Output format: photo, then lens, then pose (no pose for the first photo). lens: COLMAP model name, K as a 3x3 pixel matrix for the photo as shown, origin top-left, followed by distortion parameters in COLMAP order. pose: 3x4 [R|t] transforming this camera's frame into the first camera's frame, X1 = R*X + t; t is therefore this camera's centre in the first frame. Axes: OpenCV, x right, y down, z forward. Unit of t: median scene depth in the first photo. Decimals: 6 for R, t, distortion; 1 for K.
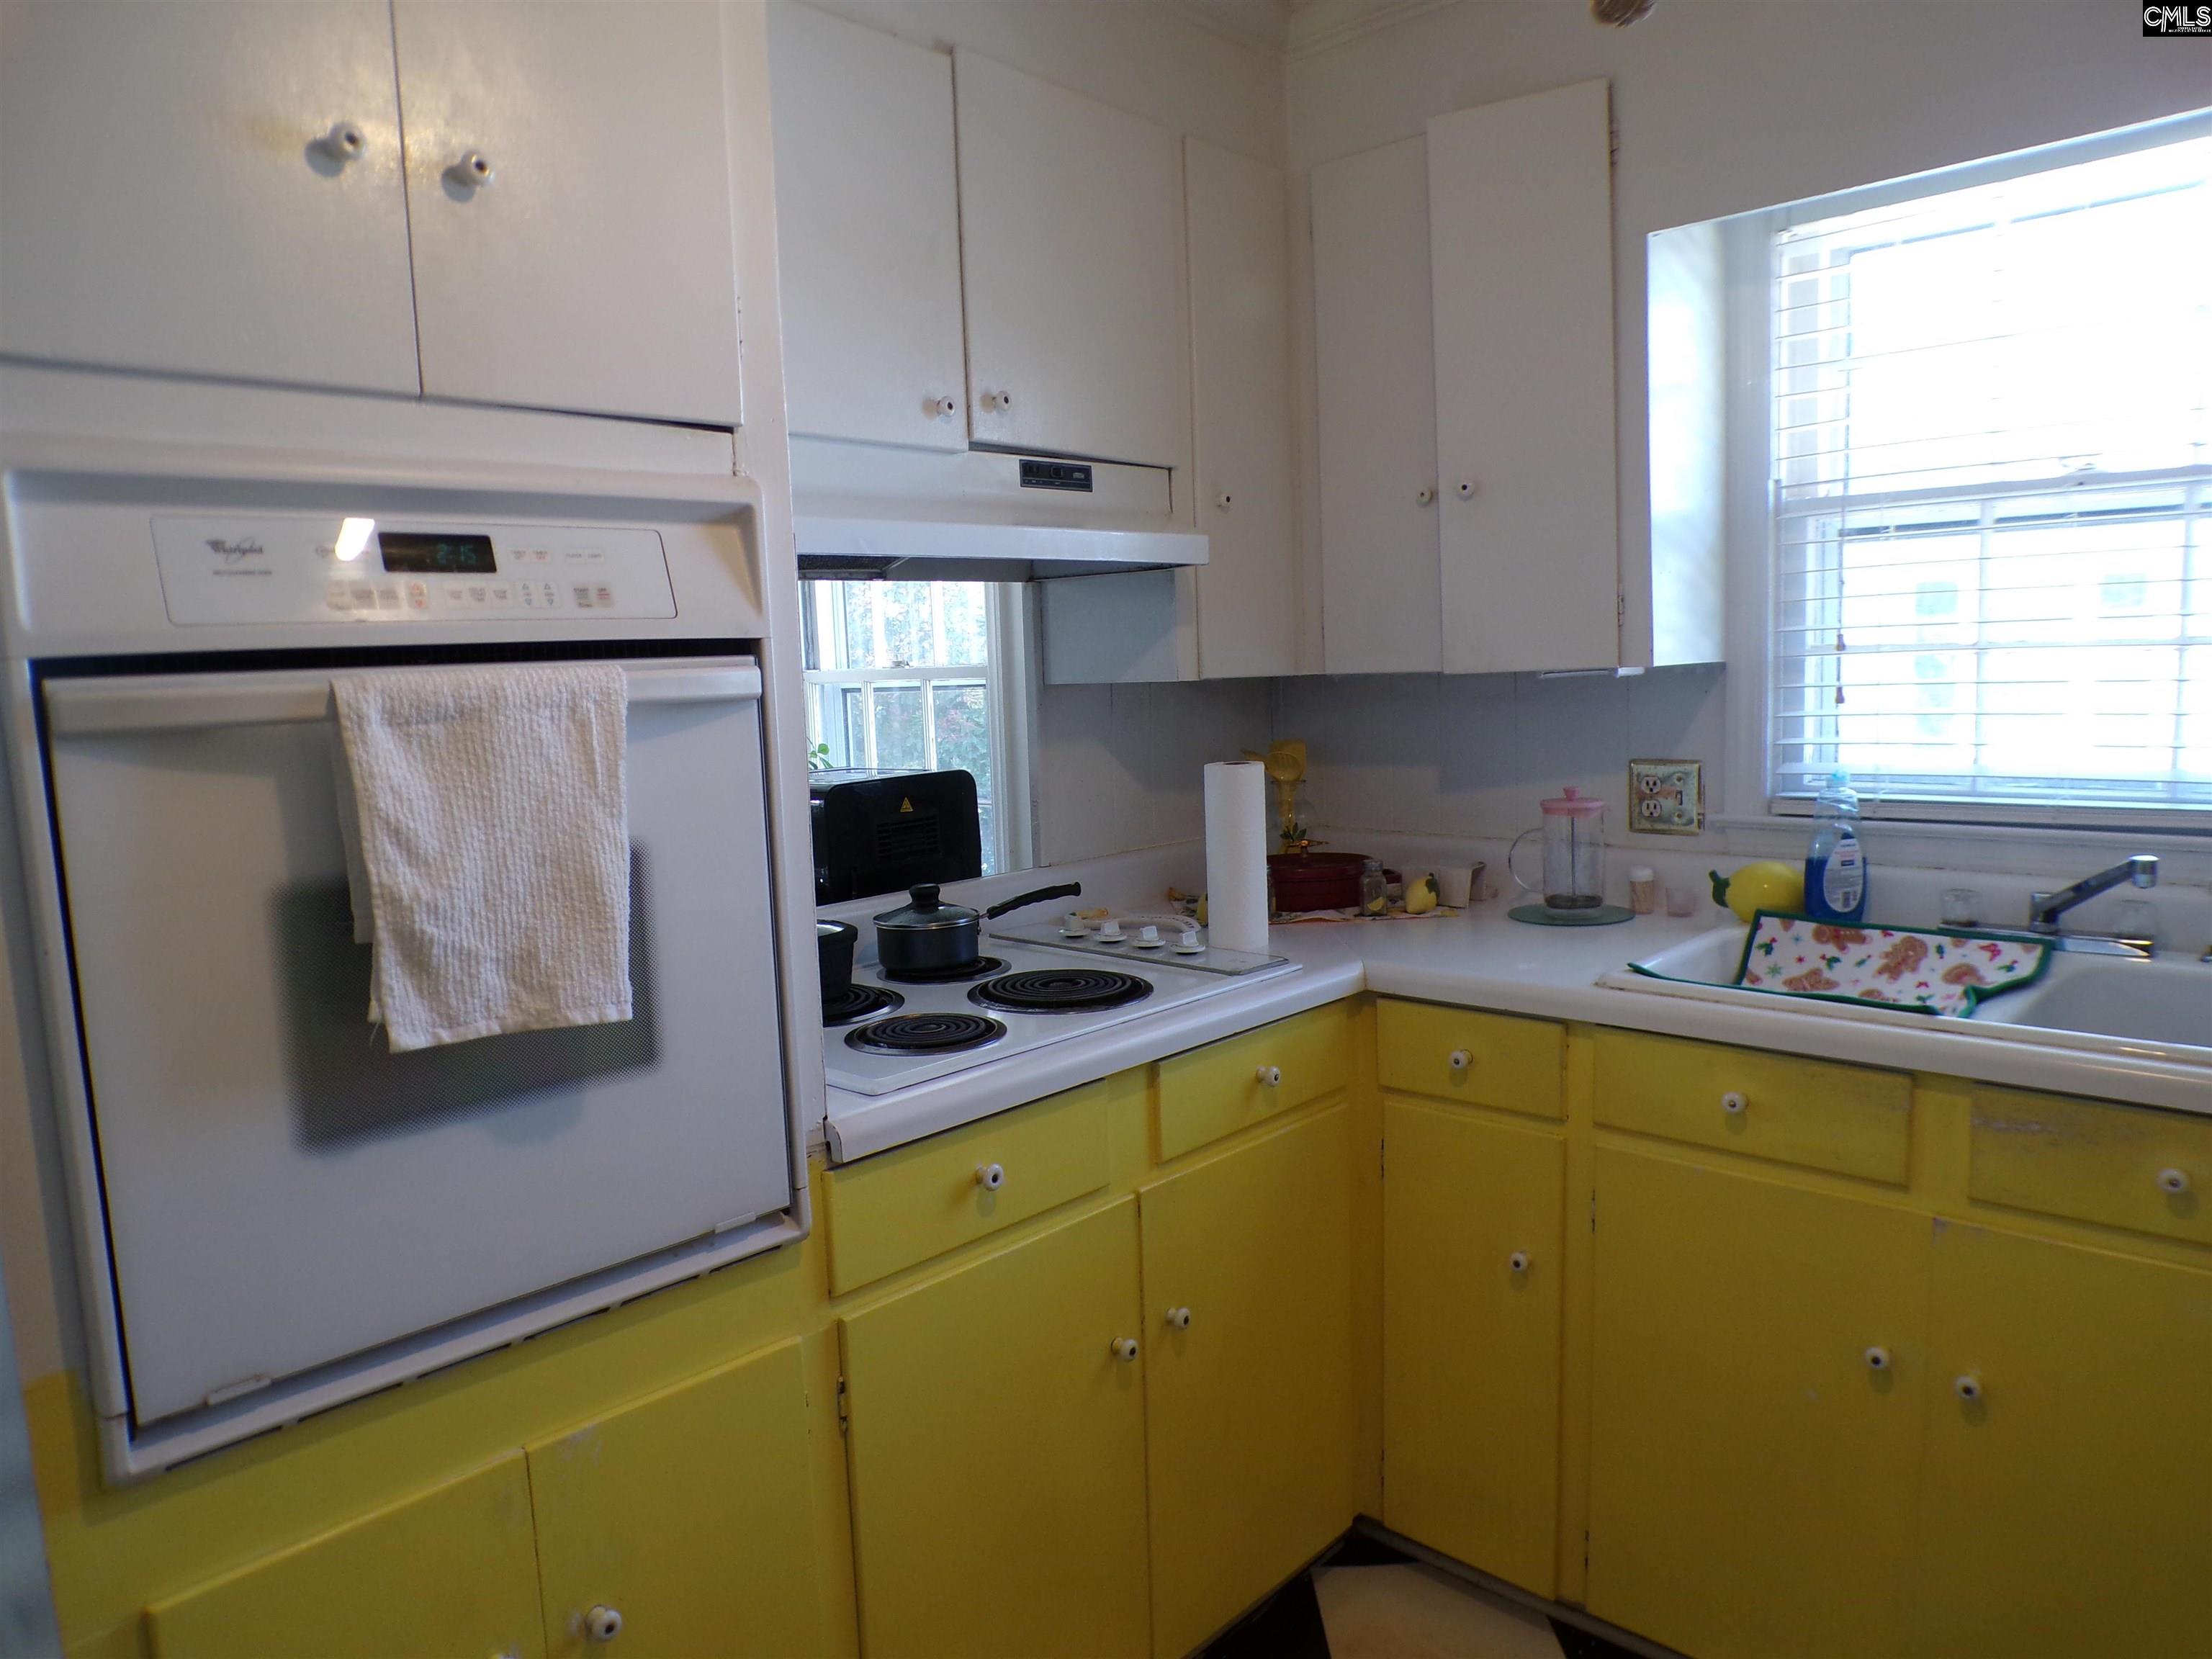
lens RADIAL K [[1502.7, 0, 1091.4], [0, 1502.7, 842.1], [0, 0, 1]] dist [-0.047487, 0.029092]
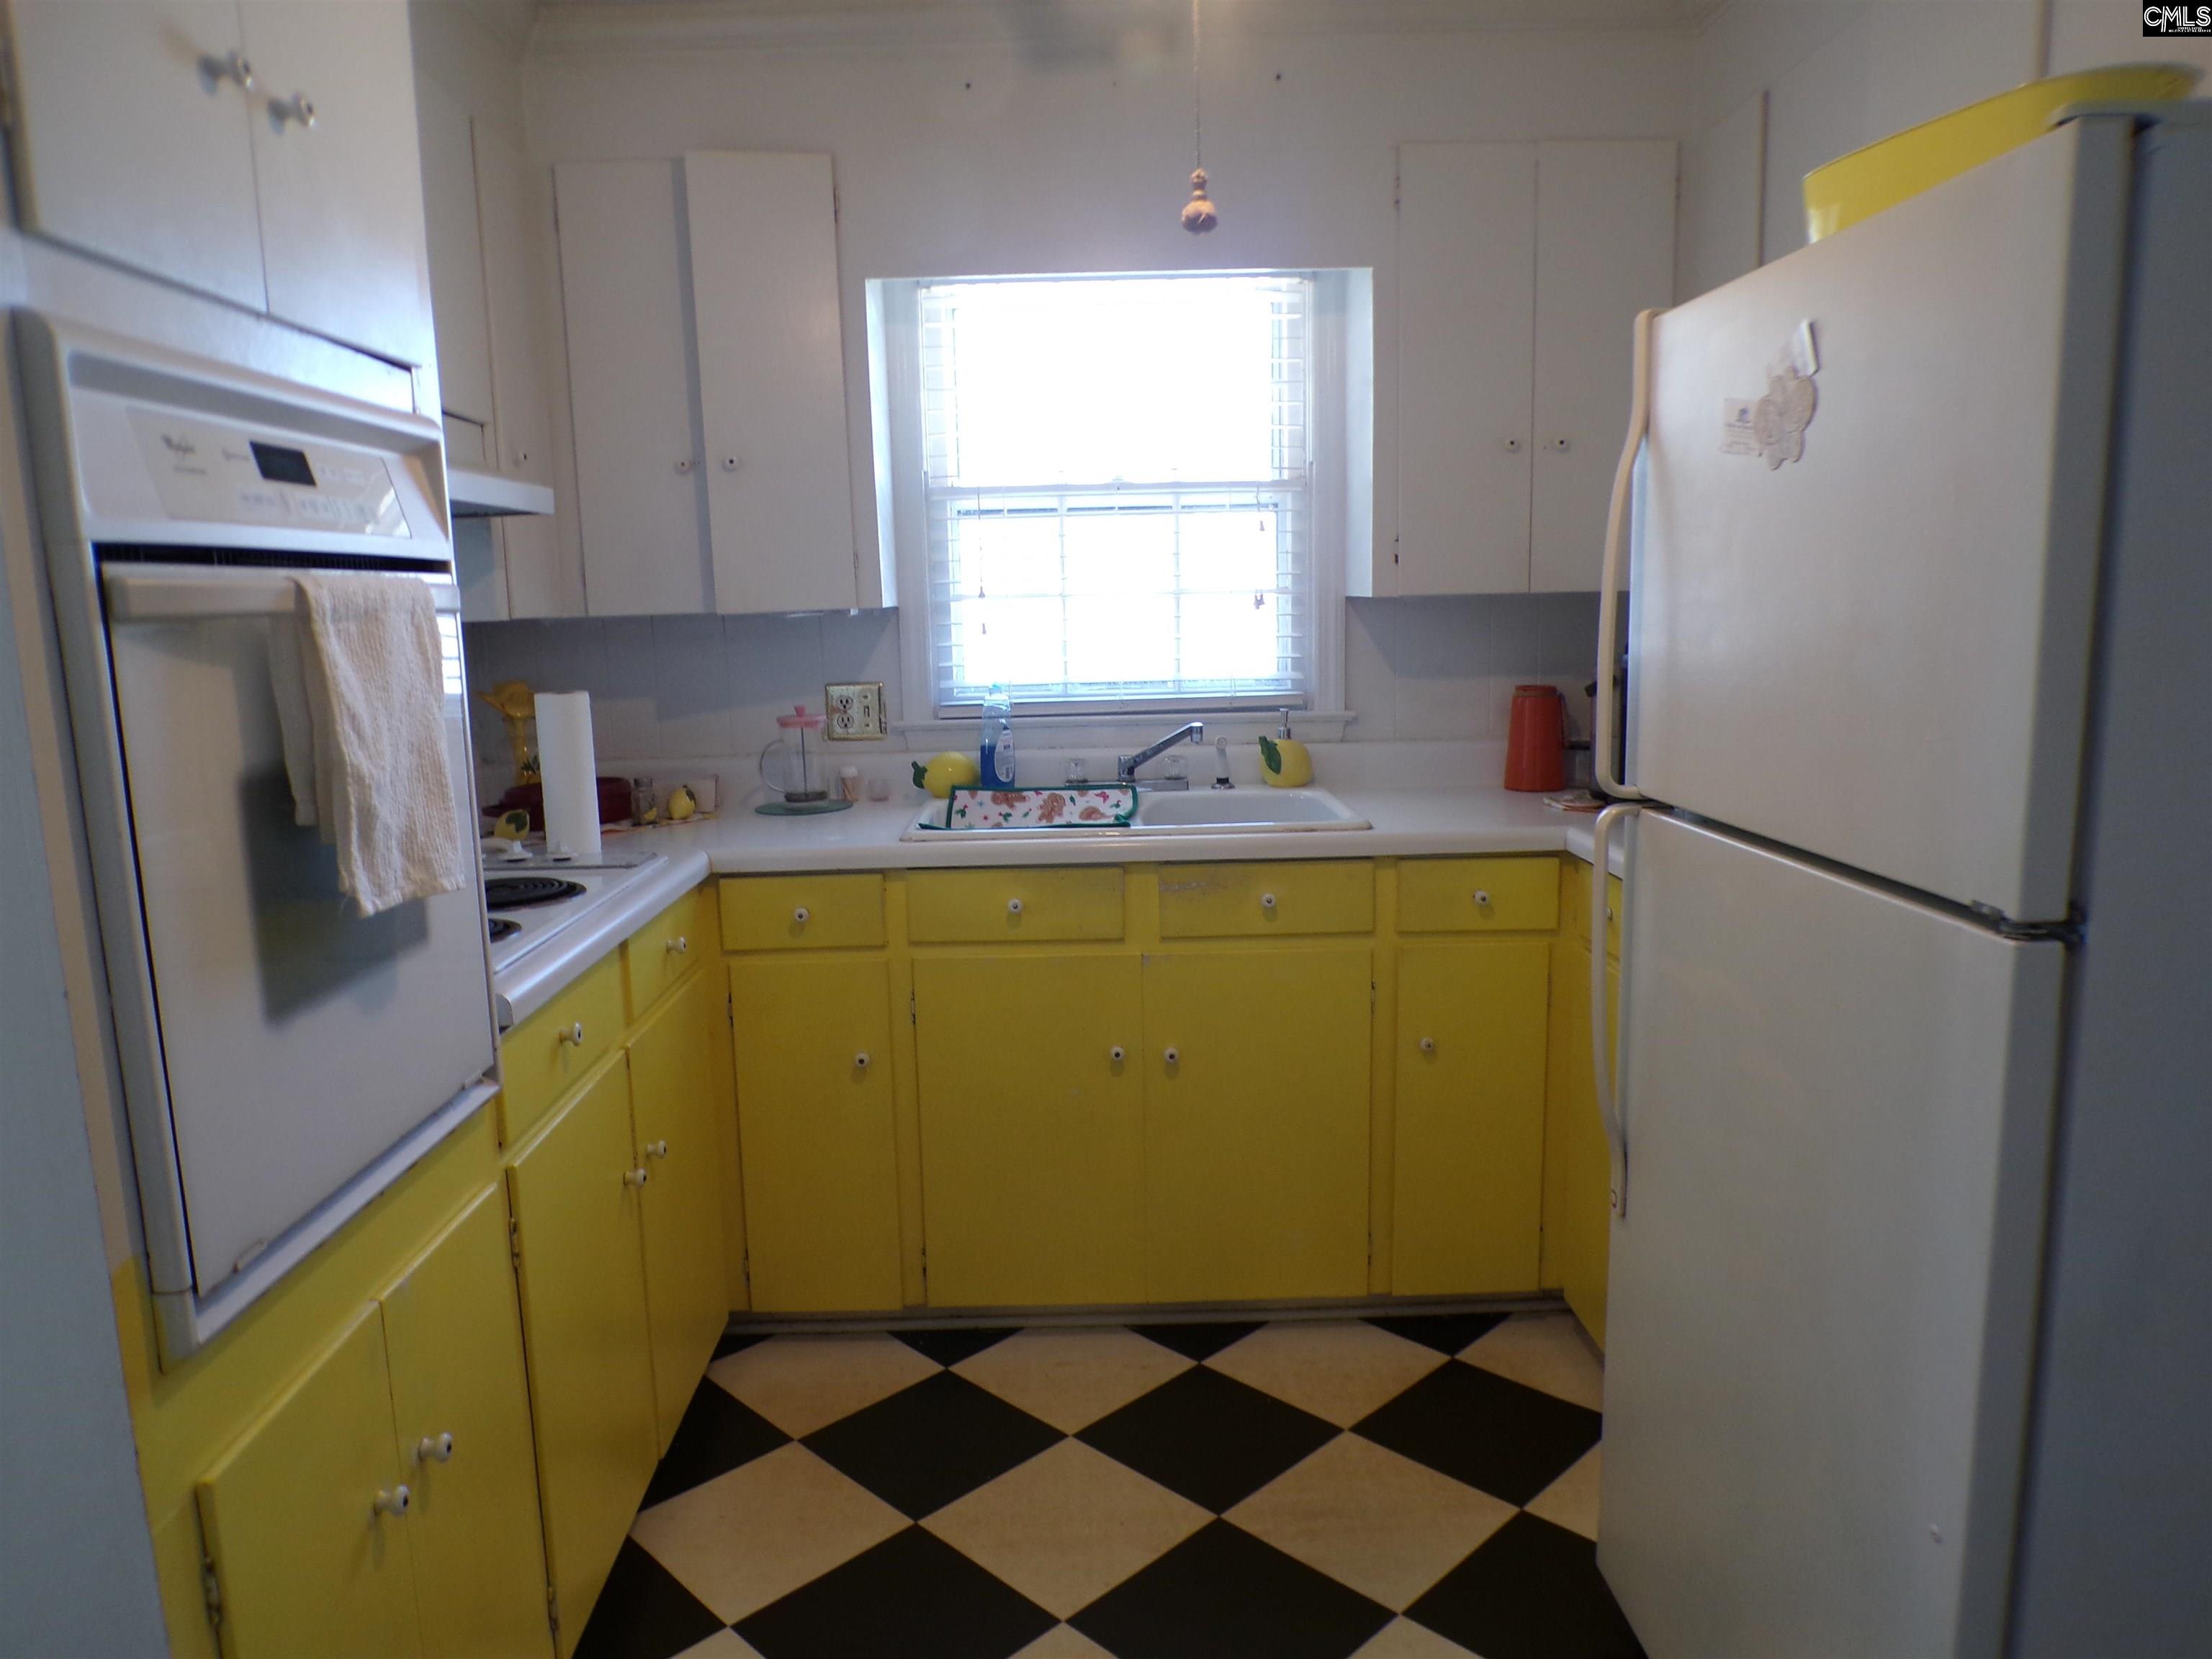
lens RADIAL K [[1502.7, 0, 1095.6], [0, 1502.7, 847.5], [0, 0, 1]] dist [-0.047487, 0.029092]
pose [[0.716269, -0.098301, 0.690866, -0.451271], [0.084469, 0.994962, 0.053995, 0.040949], [-0.692693, 0.019681, 0.720964, -0.094166]]
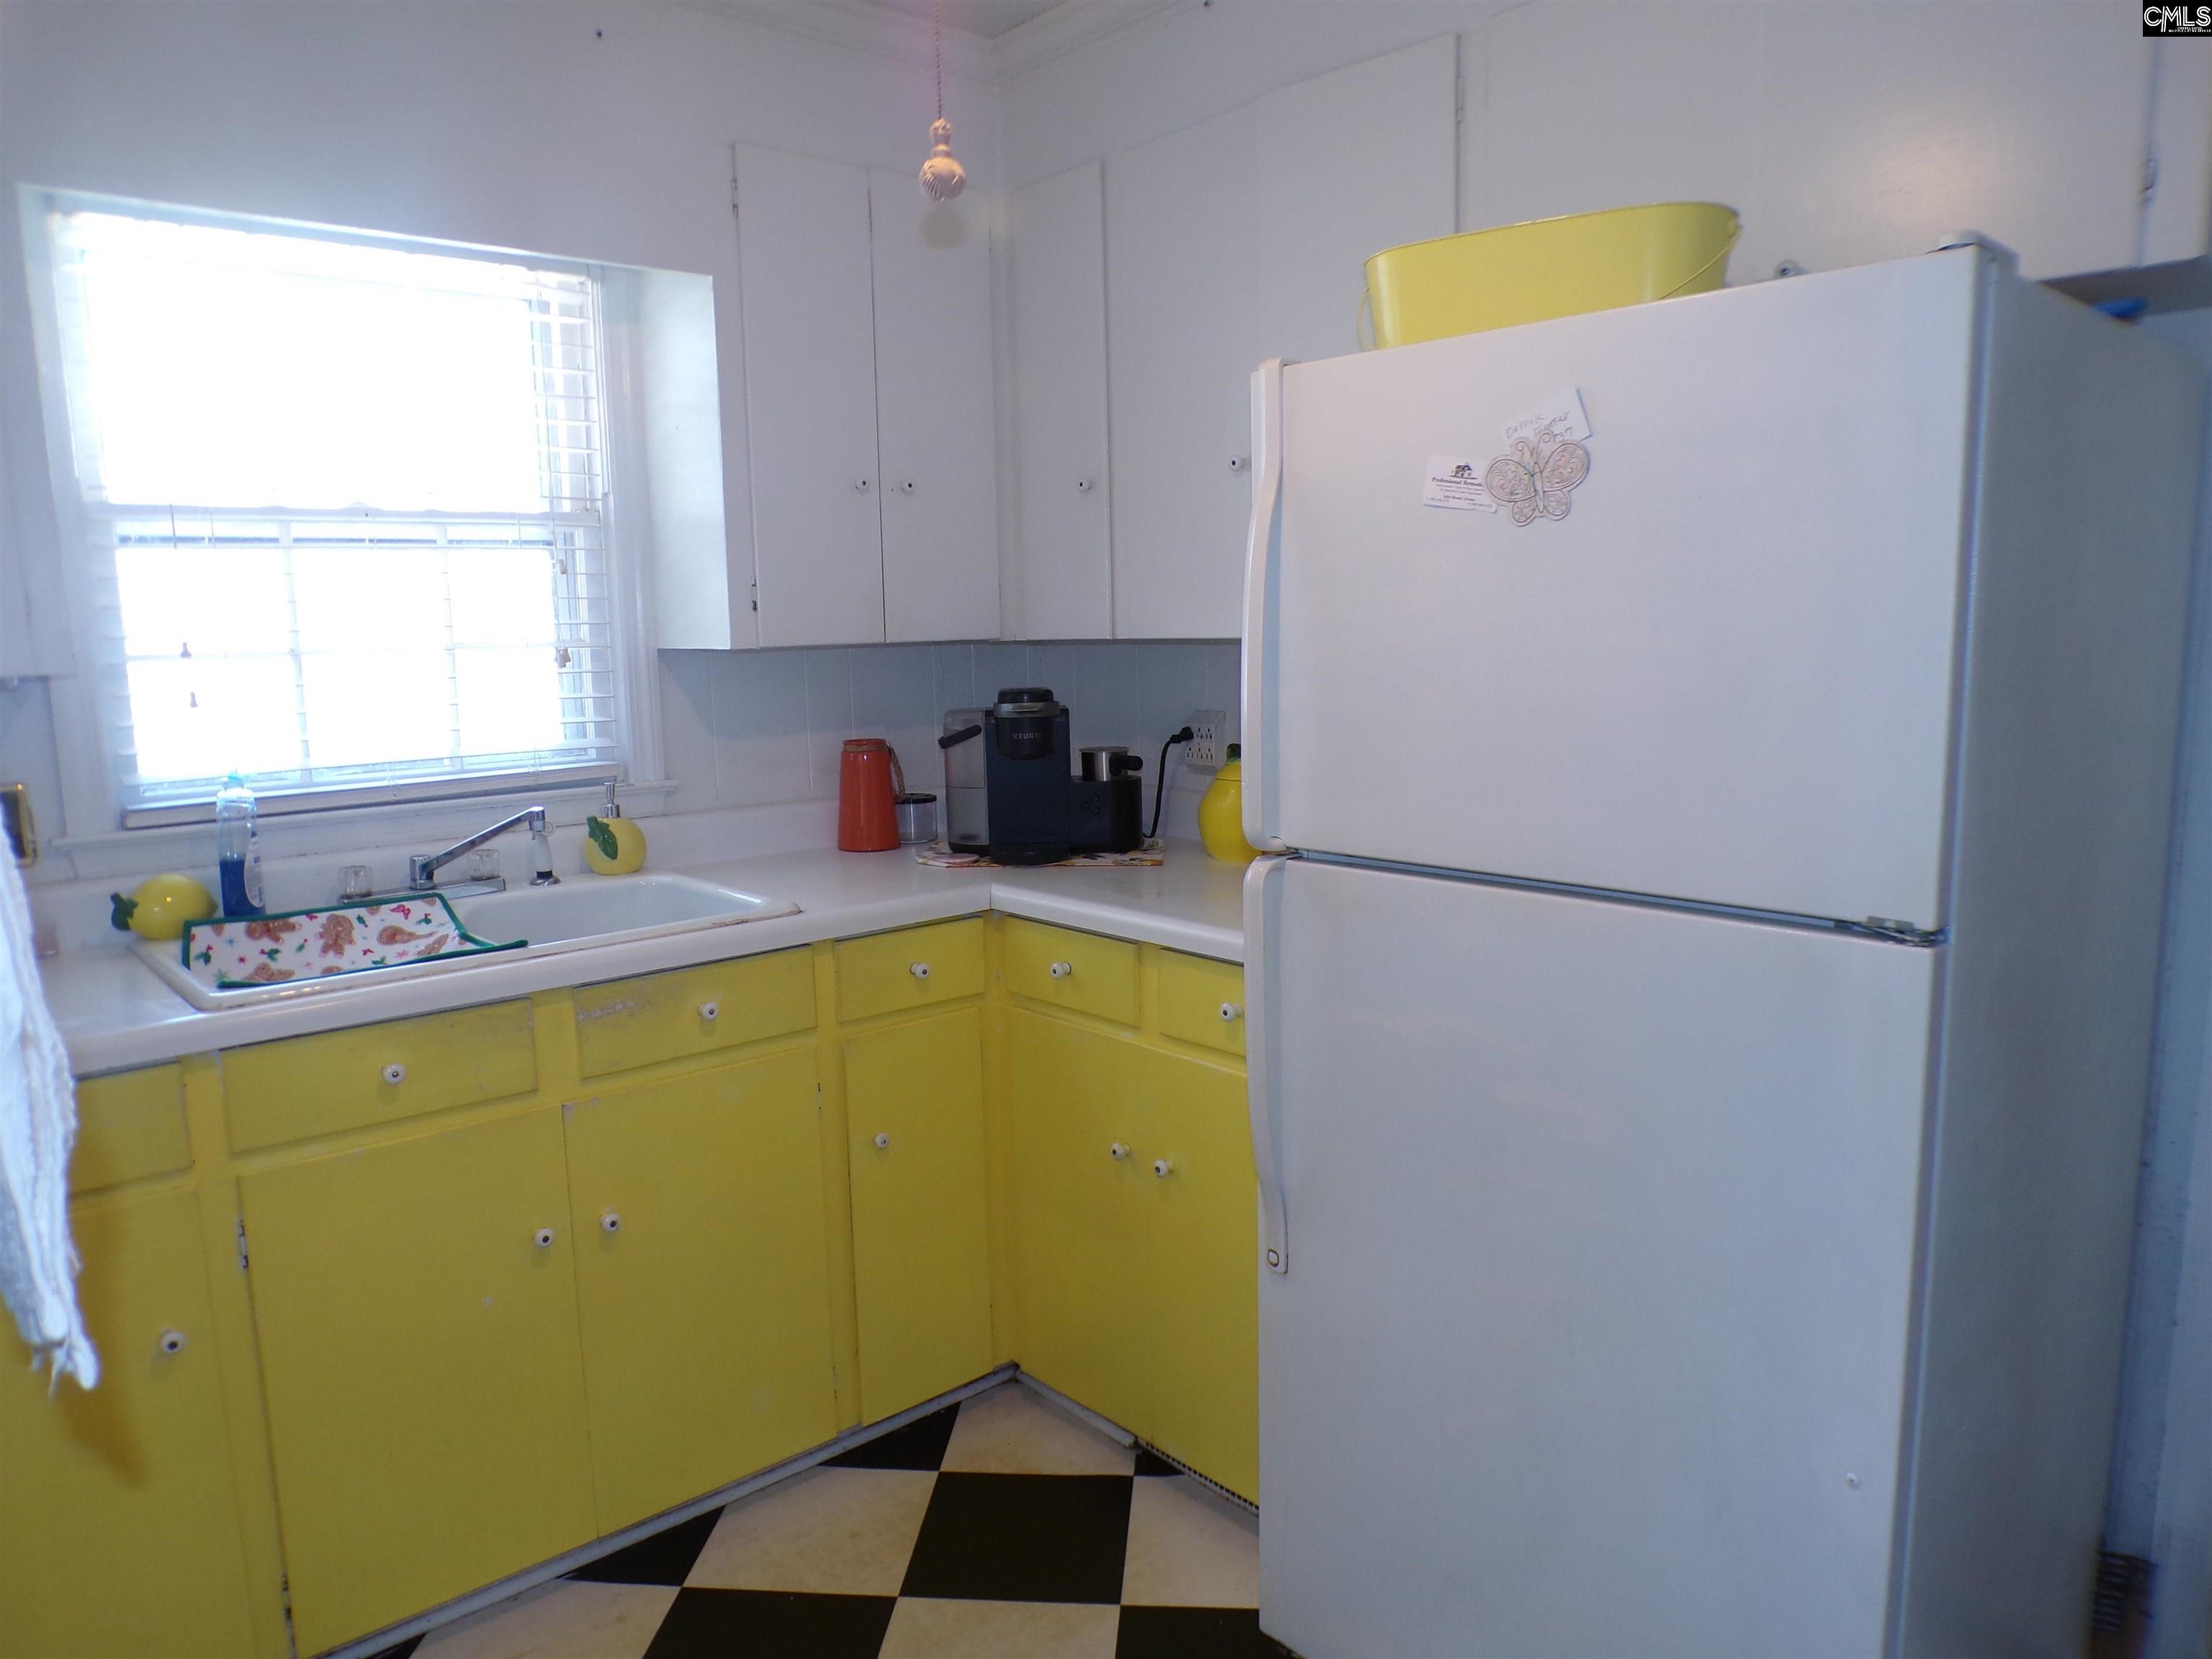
lens RADIAL K [[1502.7, 0, 1097.5], [0, 1502.7, 846.8], [0, 0, 1]] dist [-0.047487, 0.029092]
pose [[0.096169, -0.120265, 0.988073, -0.482914], [0.141973, 0.984182, 0.105973, -0.022413], [-0.985188, 0.130089, 0.111722, 0.318427]]
